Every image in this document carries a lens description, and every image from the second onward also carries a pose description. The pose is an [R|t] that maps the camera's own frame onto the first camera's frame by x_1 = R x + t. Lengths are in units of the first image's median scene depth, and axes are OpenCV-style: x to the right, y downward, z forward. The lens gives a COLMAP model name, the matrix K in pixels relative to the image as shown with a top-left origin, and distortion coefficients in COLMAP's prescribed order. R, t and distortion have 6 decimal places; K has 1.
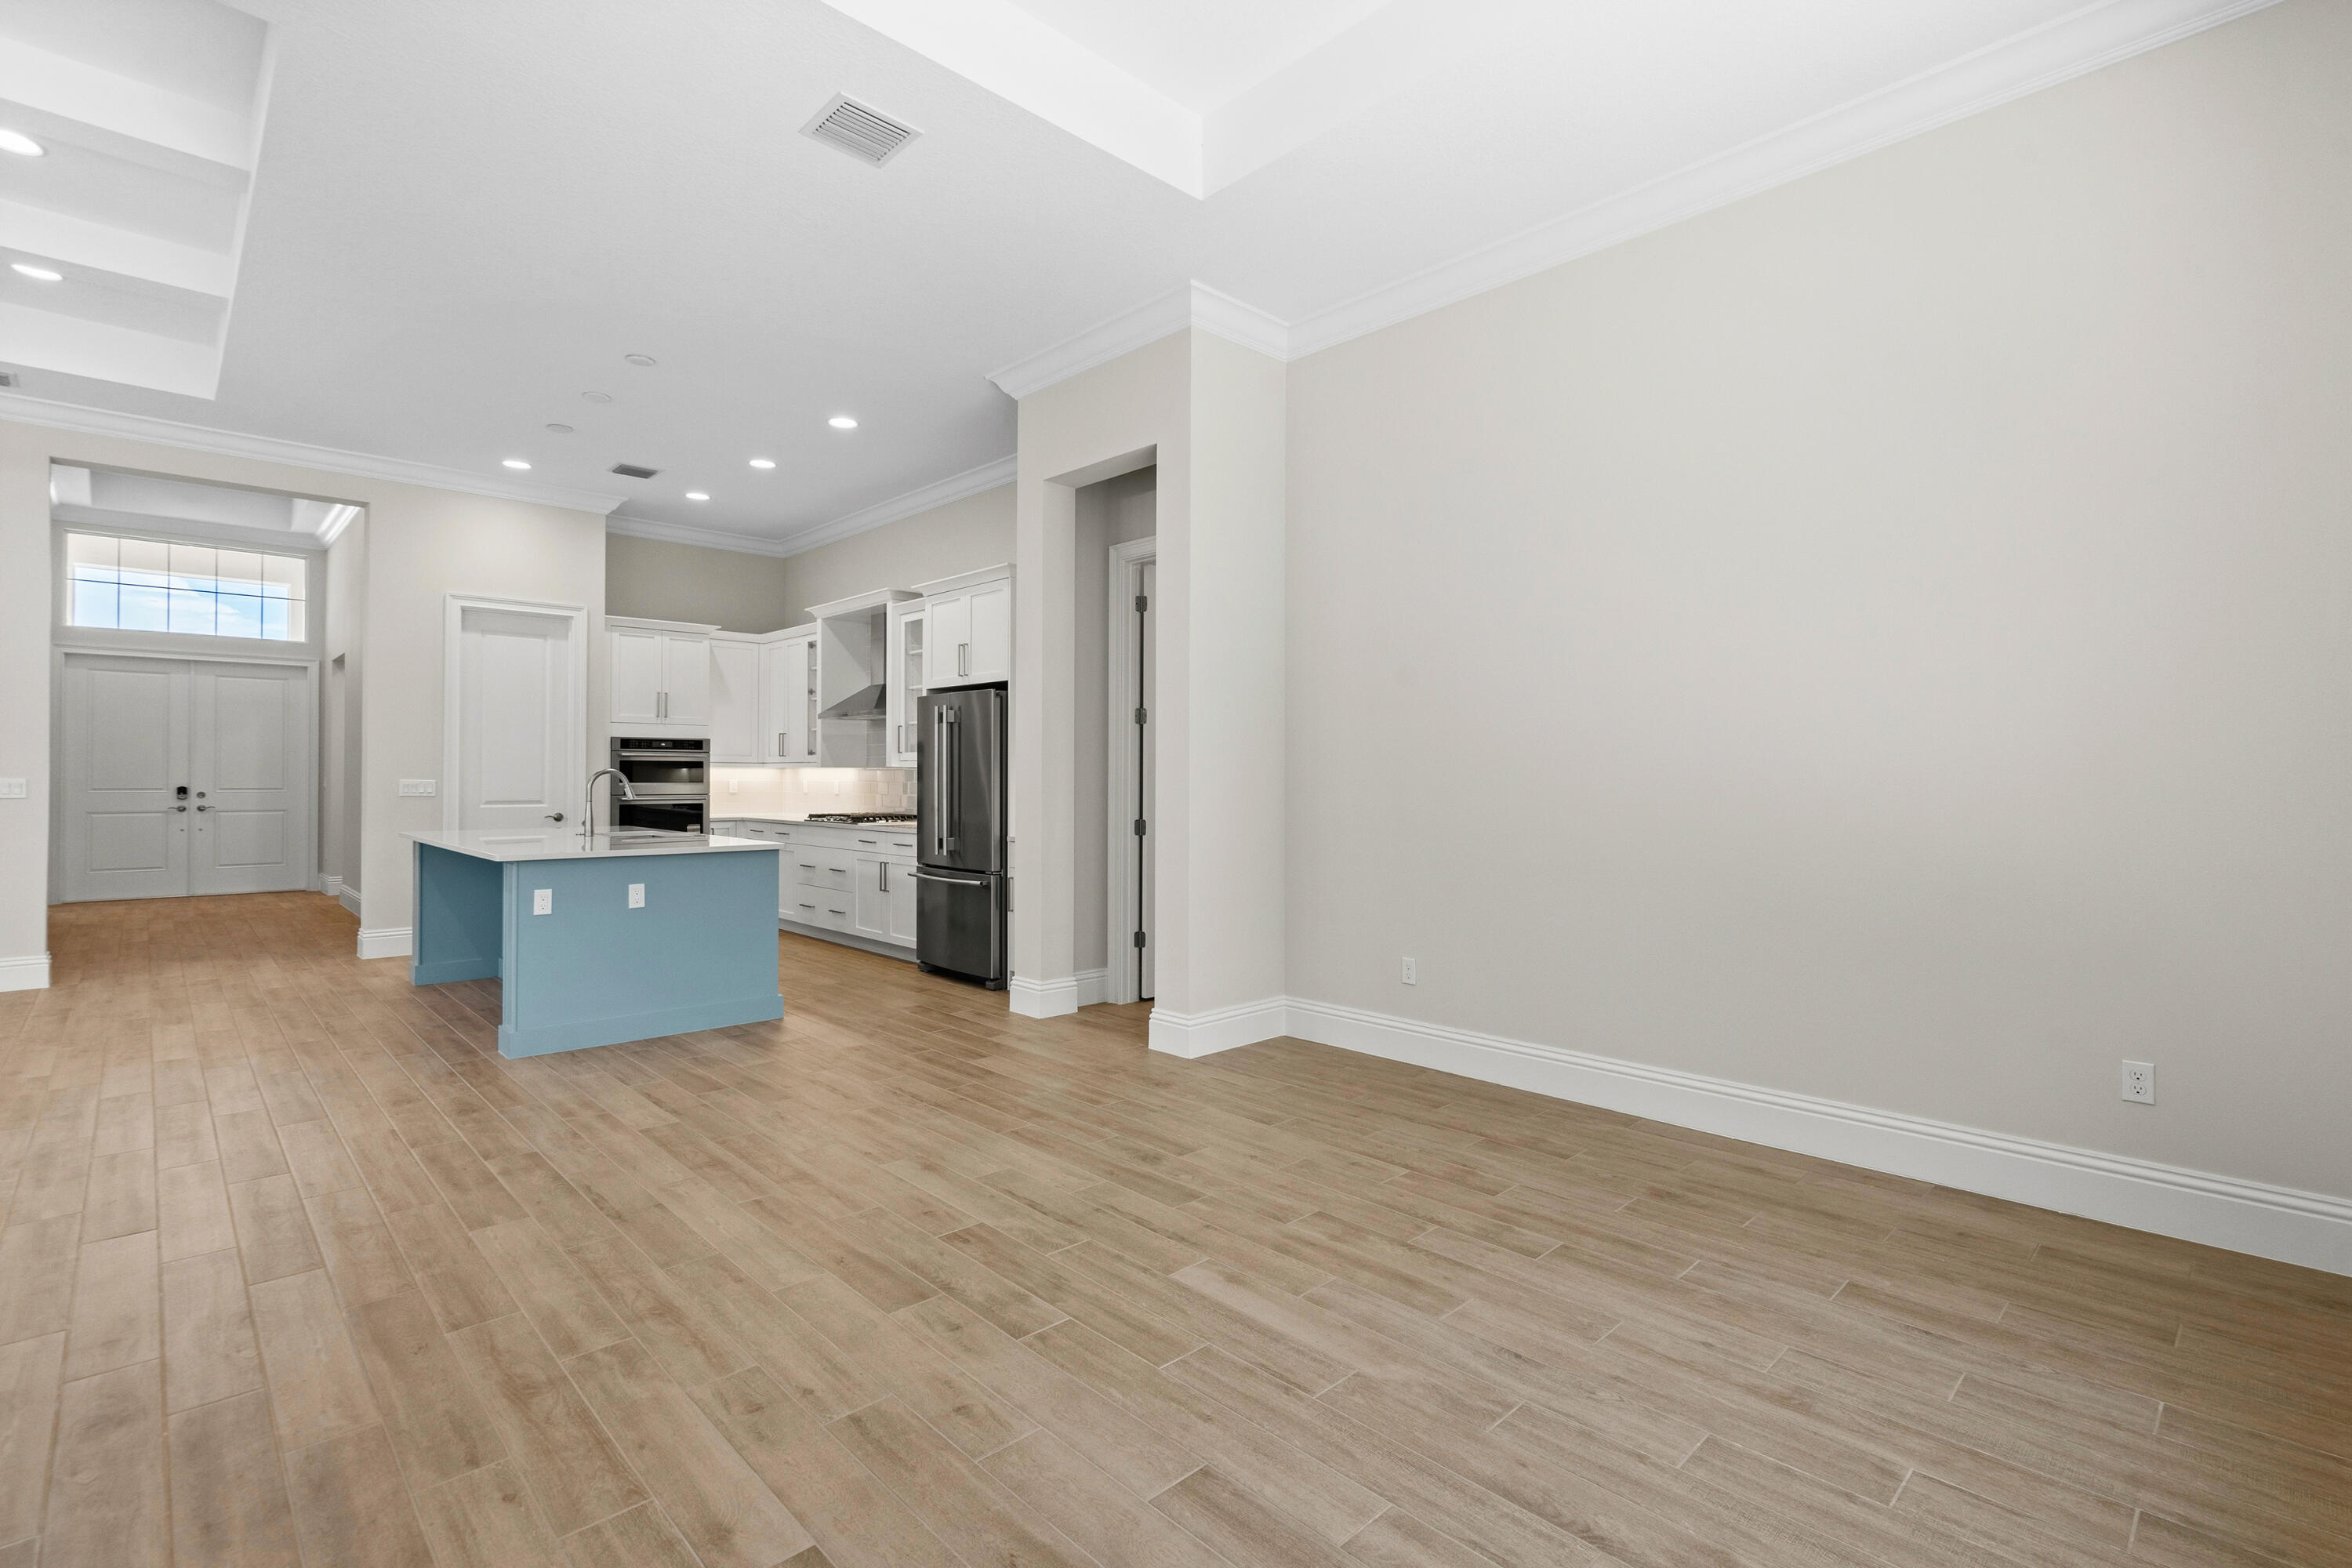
lens RADIAL K [[1084.0, 0, 1189.9], [0, 1084.0, 771.0], [0, 0, 1]] dist [-0.003974, 0.001569]
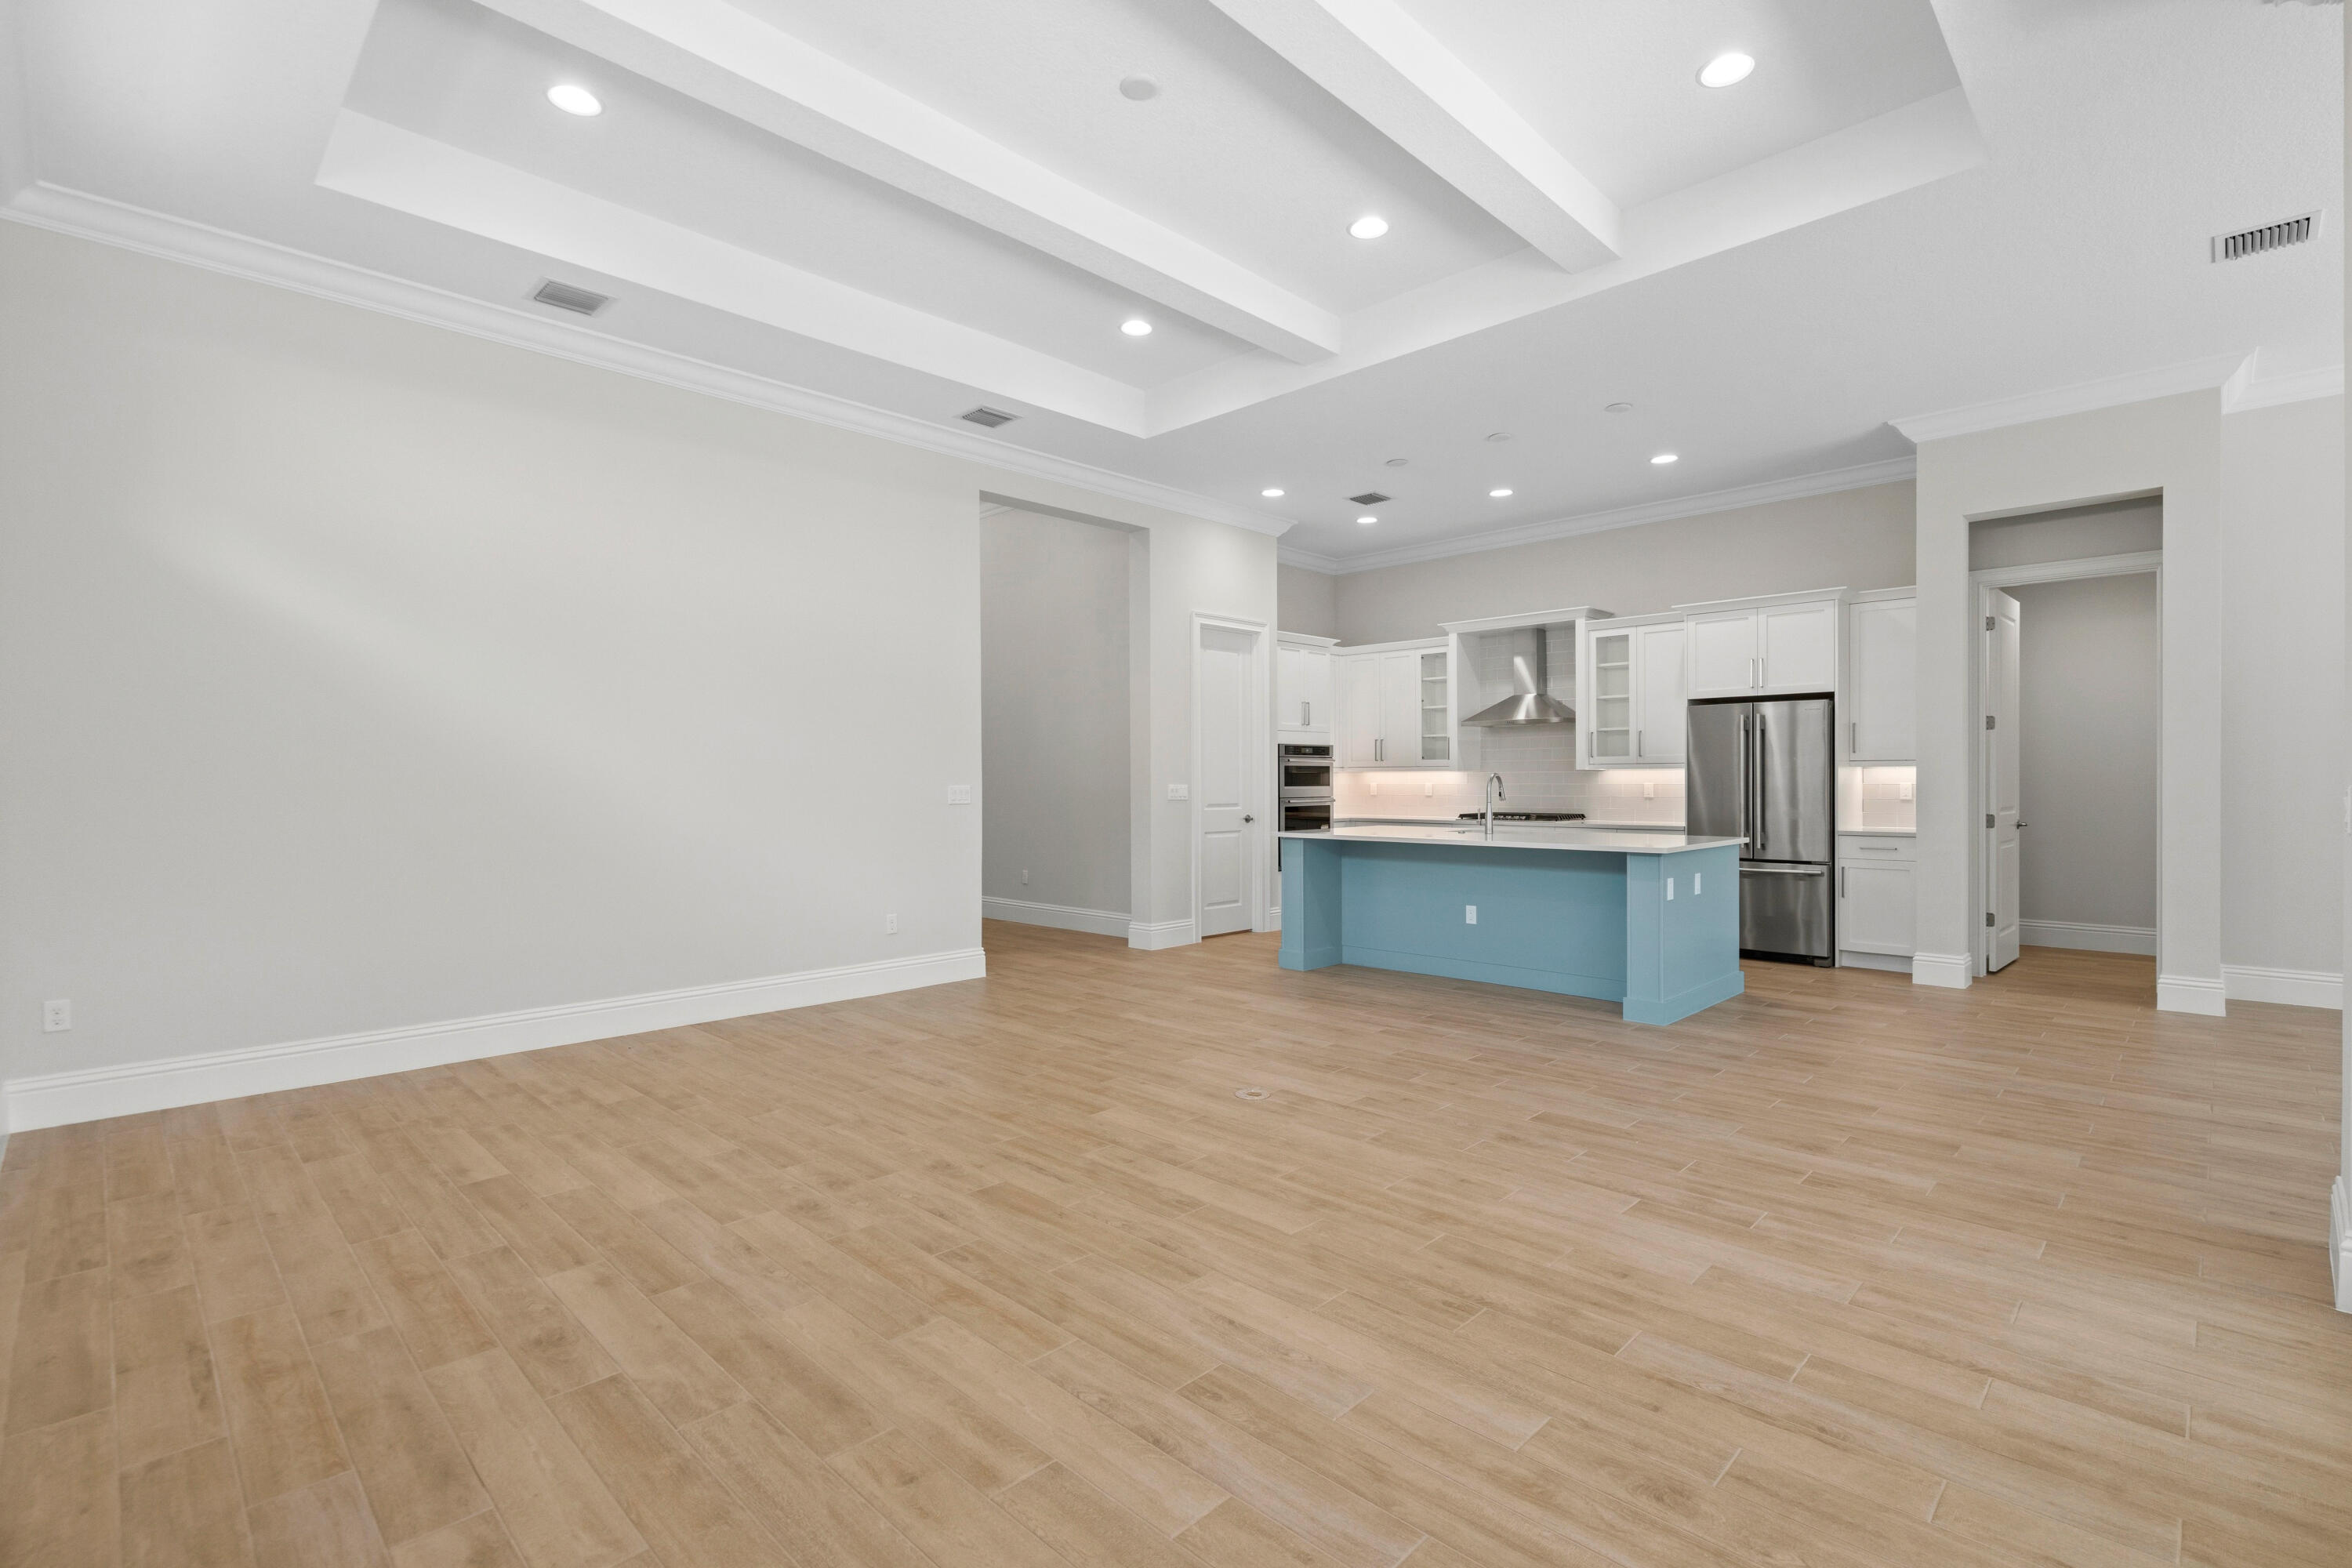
lens RADIAL K [[1084.0, 0, 1191.9], [0, 1084.0, 773.5], [0, 0, 1]] dist [-0.003974, 0.001569]
pose [[0.999284, -0.007073, 0.037156, -0.658471], [0.007108, 0.999974, -0.000811, -0.001794], [-0.037149, 0.001074, 0.999309, -0.070524]]
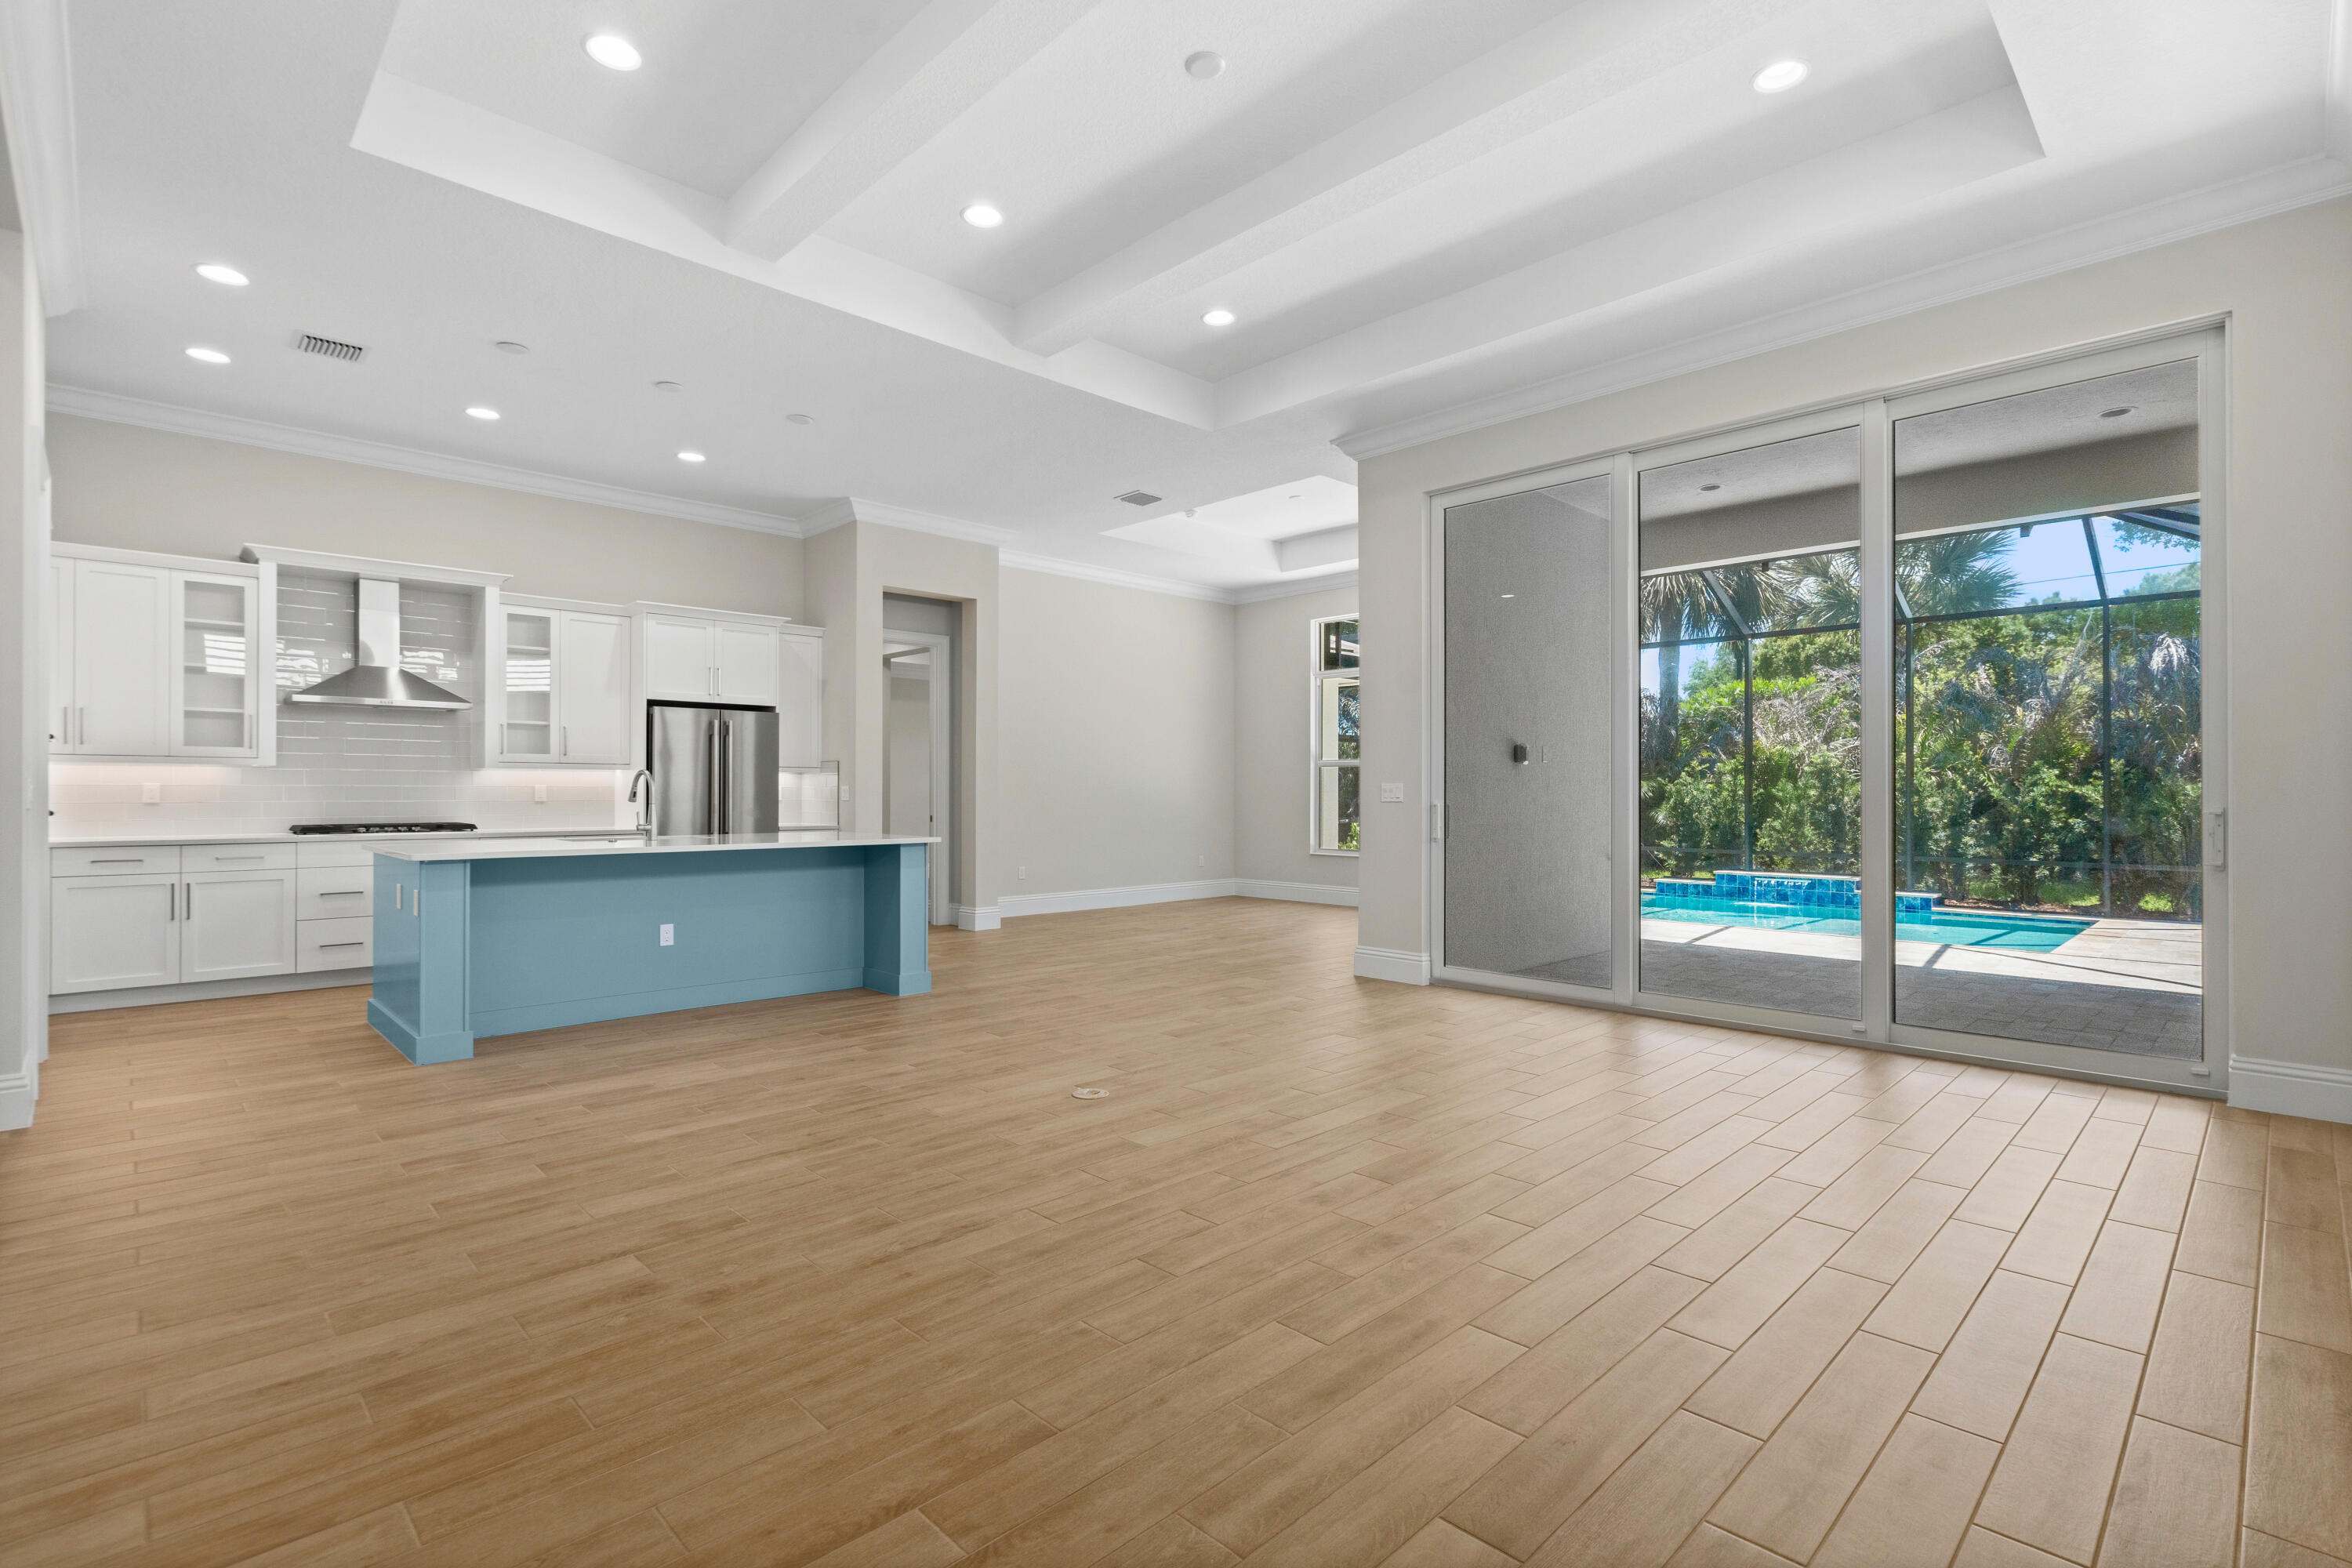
lens RADIAL K [[1084.0, 0, 1181.6], [0, 1084.0, 782.9], [0, 0, 1]] dist [-0.003974, 0.001569]
pose [[-0.010267, 0.004695, 0.999936, -1.105944], [-0.006679, 0.999966, -0.004764, 0.008409], [-0.999925, -0.006728, -0.010236, 0.398029]]
